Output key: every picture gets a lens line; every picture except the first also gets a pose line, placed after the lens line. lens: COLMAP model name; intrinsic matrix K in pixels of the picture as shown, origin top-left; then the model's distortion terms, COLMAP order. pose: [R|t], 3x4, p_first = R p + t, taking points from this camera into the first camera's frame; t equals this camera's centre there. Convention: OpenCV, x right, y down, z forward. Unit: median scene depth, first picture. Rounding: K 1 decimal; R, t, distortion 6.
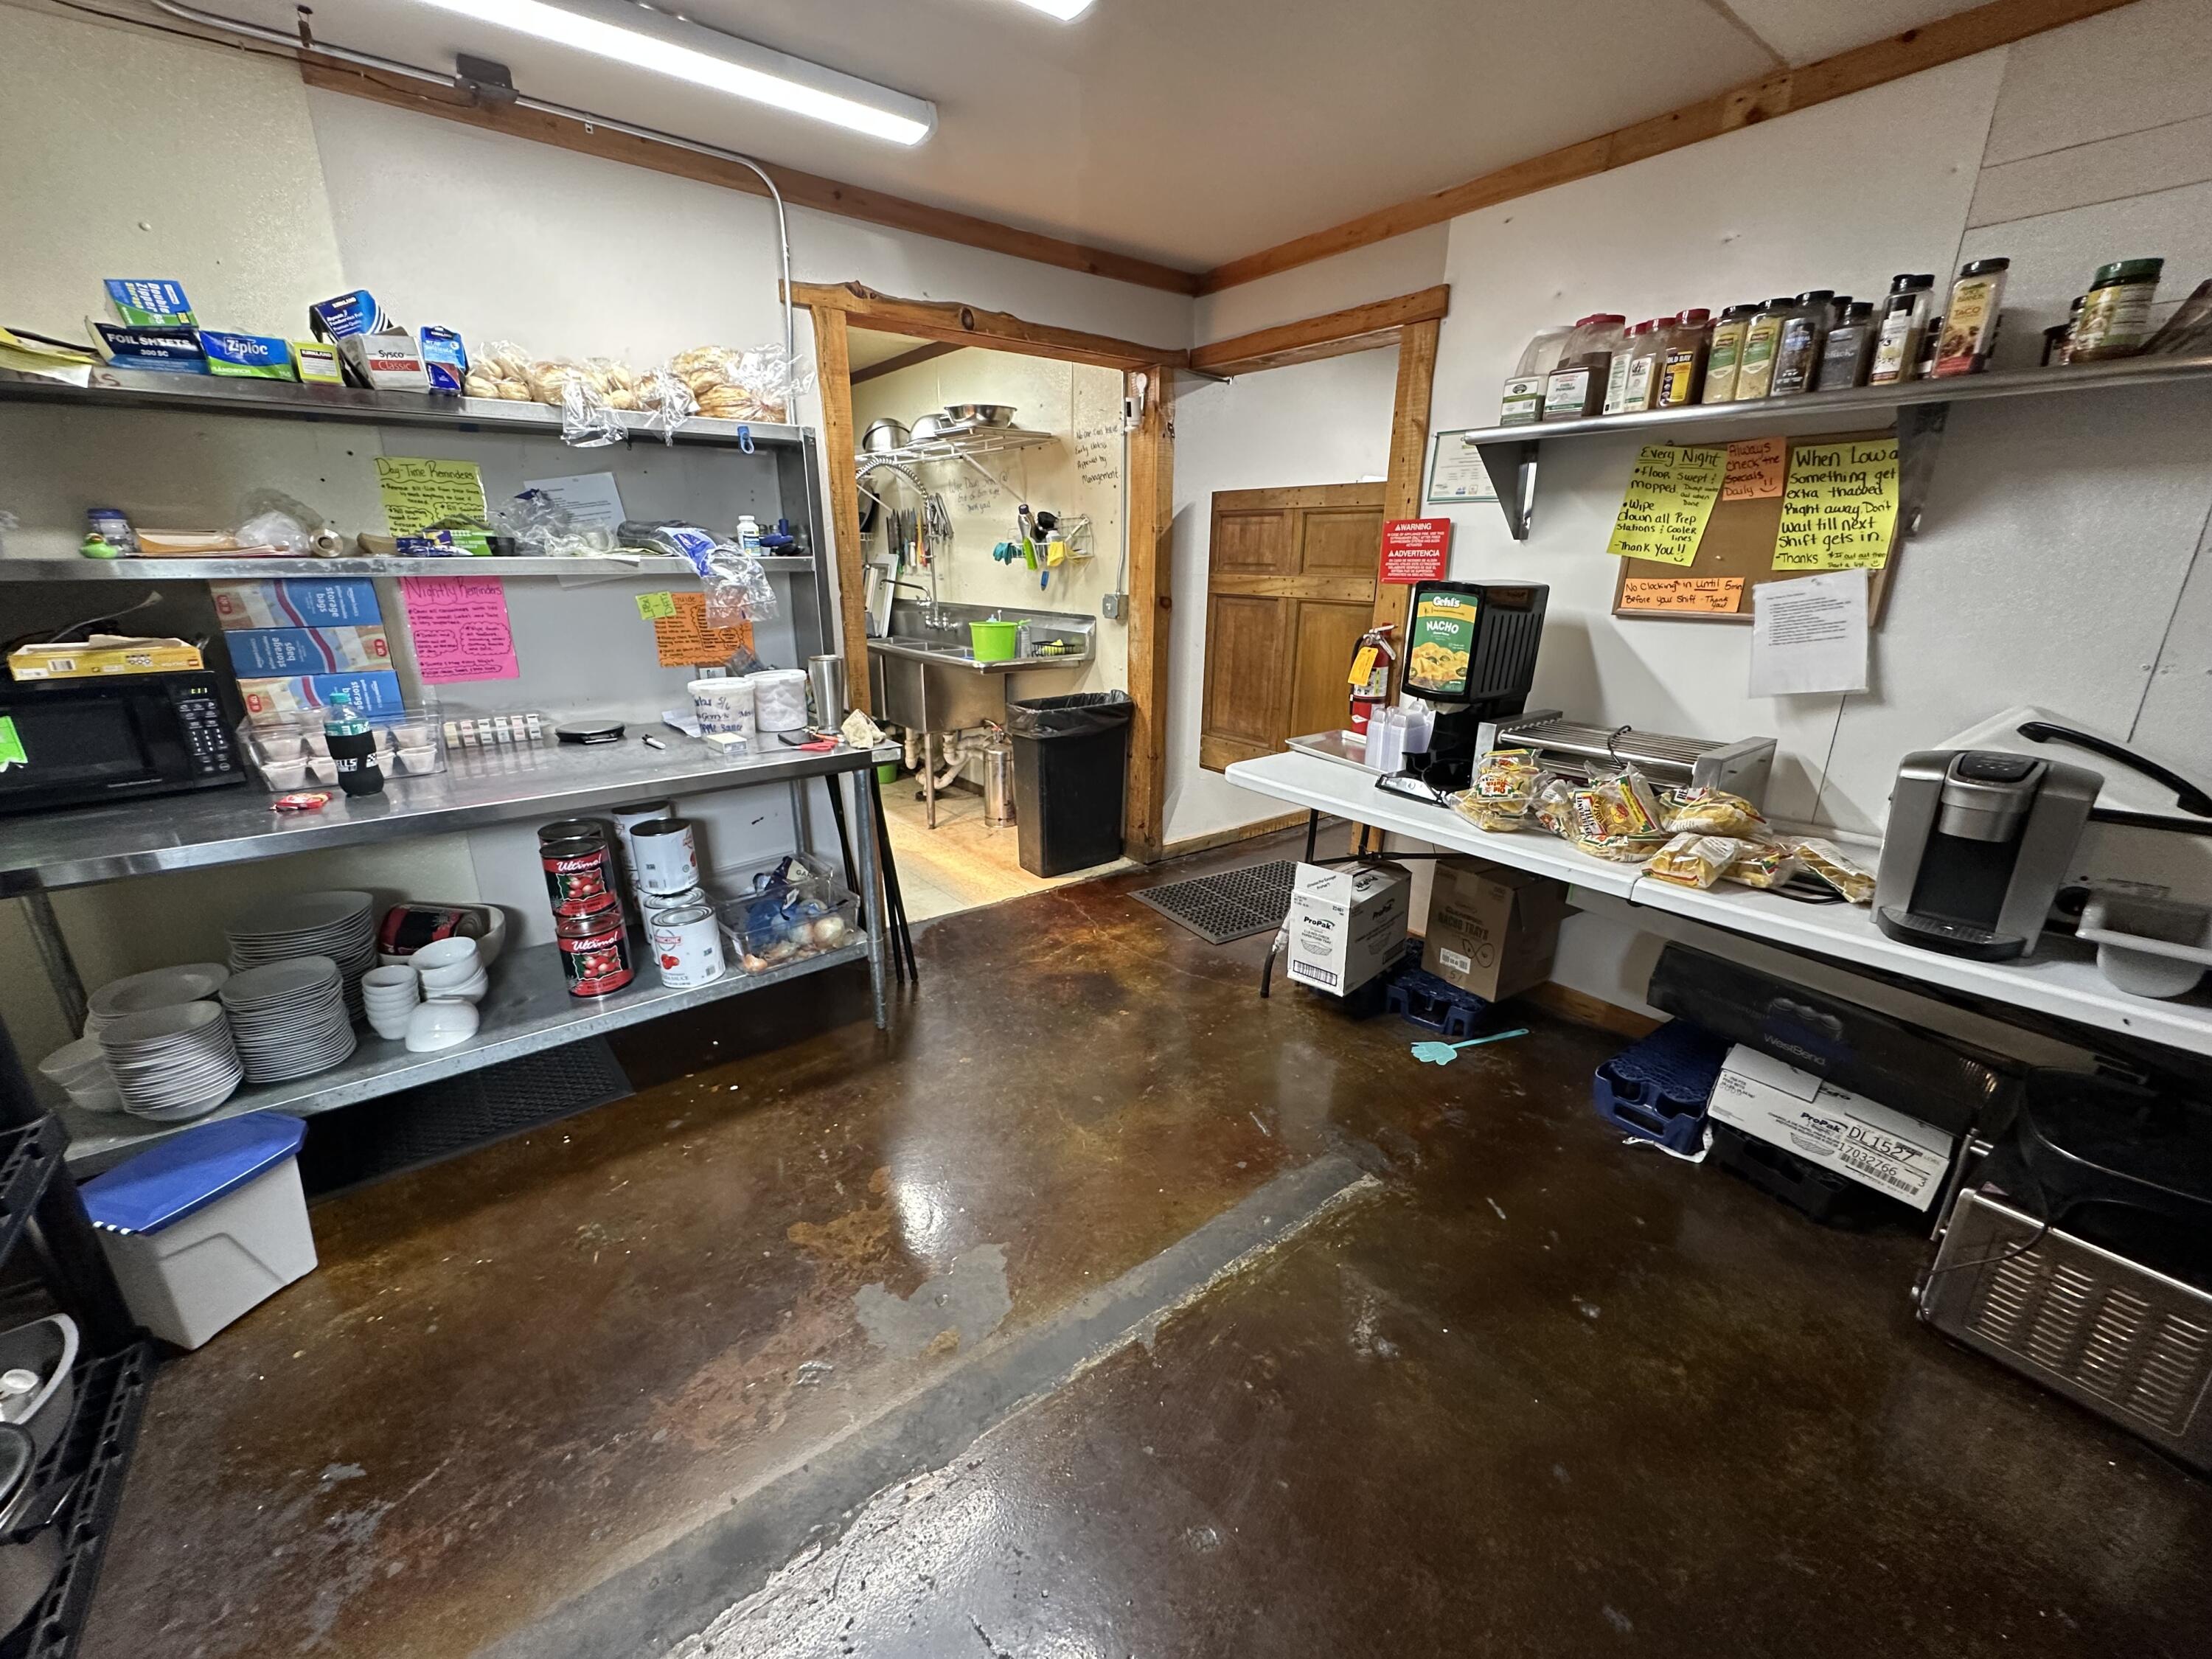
lens RADIAL K [[878.7, 0, 1099.2], [0, 878.7, 828.0], [0, 0, 1]] dist [-0.004200, 0.000627]
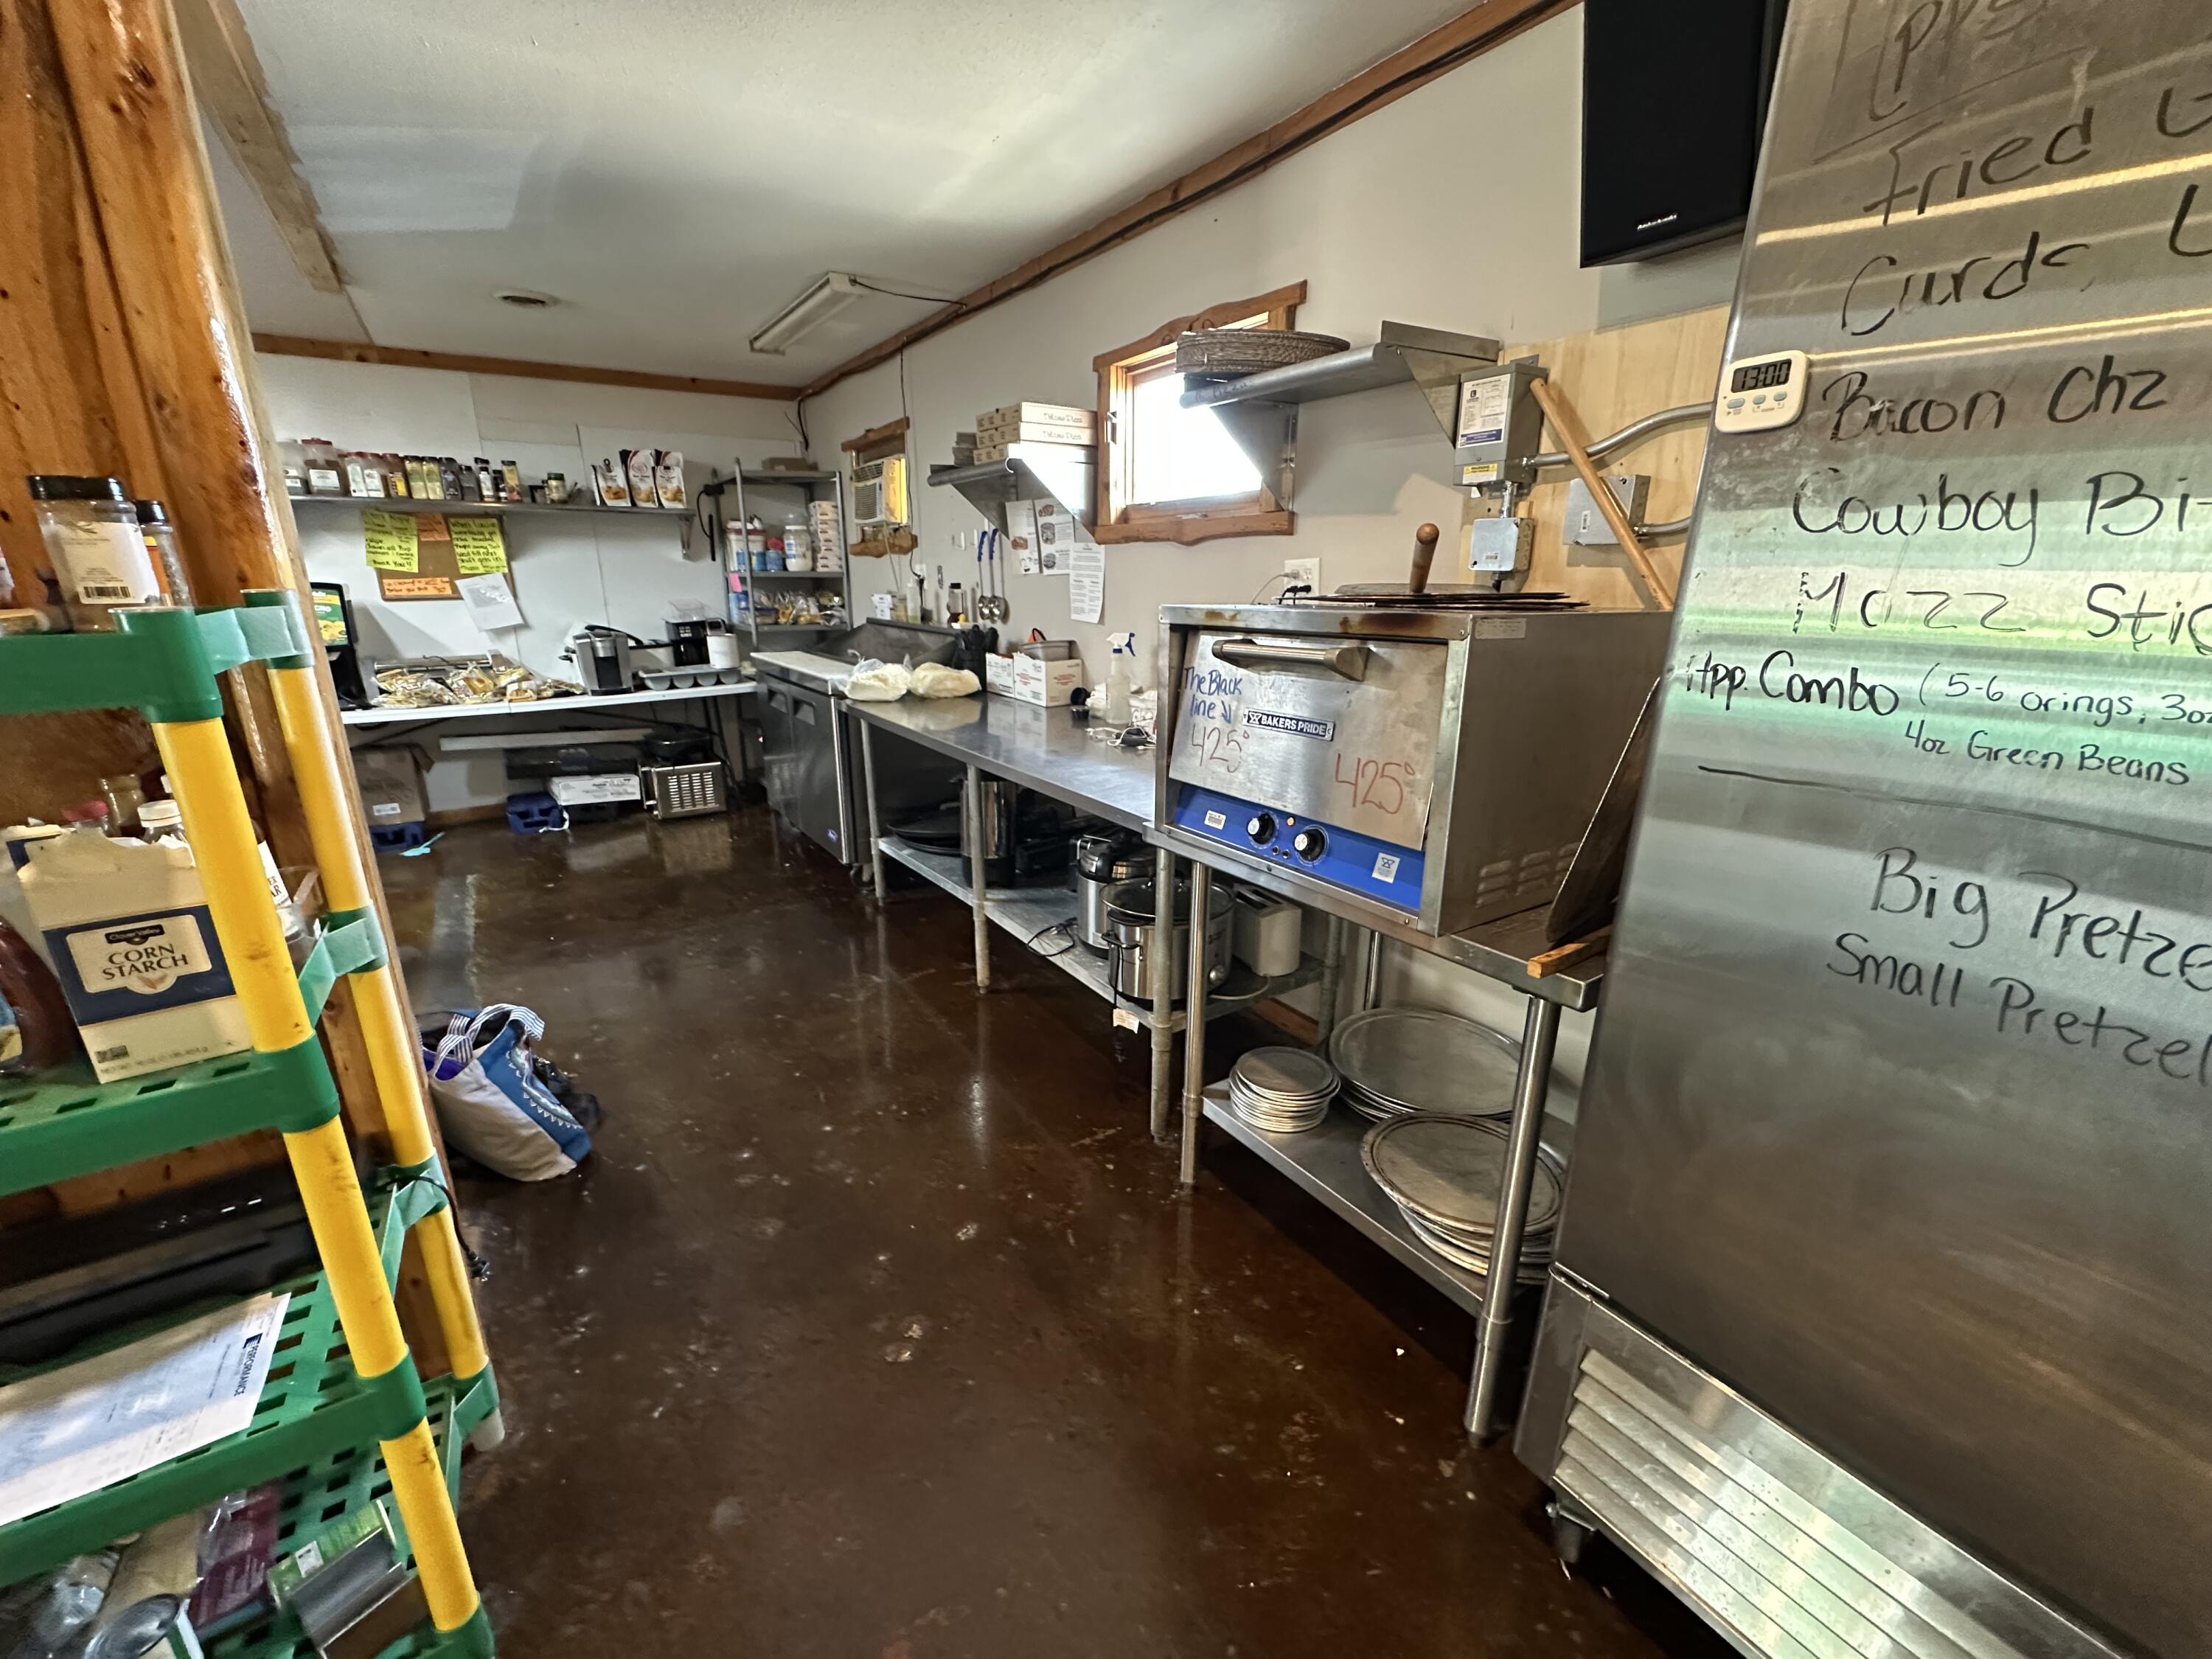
lens RADIAL K [[878.7, 0, 1099.6], [0, 878.7, 831.3], [0, 0, 1]] dist [-0.004200, 0.000627]
pose [[0.049085, -0.288317, 0.956276, -1.477715], [0.296534, 0.918467, 0.261697, 0.201966], [-0.953760, 0.270723, 0.130578, -0.648586]]
